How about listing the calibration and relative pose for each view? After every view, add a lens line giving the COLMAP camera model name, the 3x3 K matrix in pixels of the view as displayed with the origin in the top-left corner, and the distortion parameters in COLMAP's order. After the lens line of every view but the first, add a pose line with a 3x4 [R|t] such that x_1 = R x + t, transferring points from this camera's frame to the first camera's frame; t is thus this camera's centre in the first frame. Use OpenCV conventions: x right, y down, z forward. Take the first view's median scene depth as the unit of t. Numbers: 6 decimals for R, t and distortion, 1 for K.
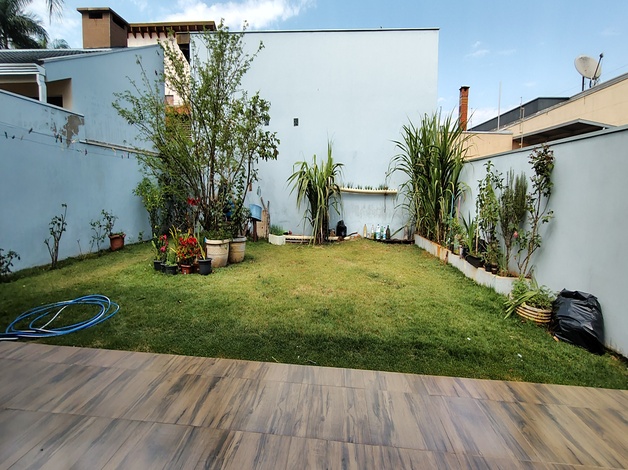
lens RADIAL K [[285.0, 0, 324.1], [0, 285.0, 219.2], [0, 0, 1]] dist [-0.012397, 0.001411]
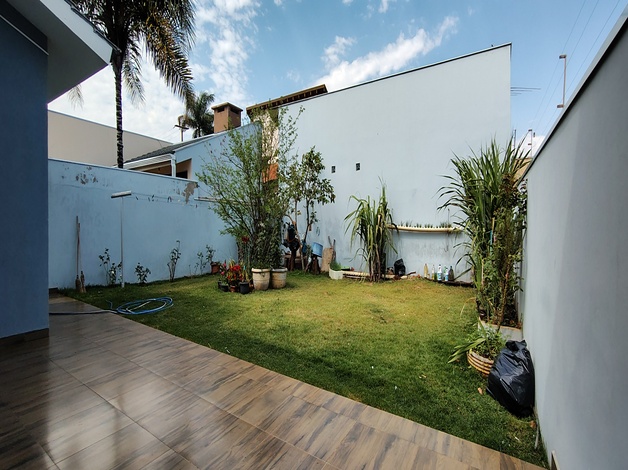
lens RADIAL K [[287.3, 0, 314.0], [0, 287.3, 235.0], [0, 0, 1]] dist [0.001602, -0.000084]
pose [[0.887230, -0.006862, -0.461277, 0.306518], [-0.032379, 0.996497, -0.077104, 0.009136], [0.460190, 0.083344, 0.883900, -0.030093]]
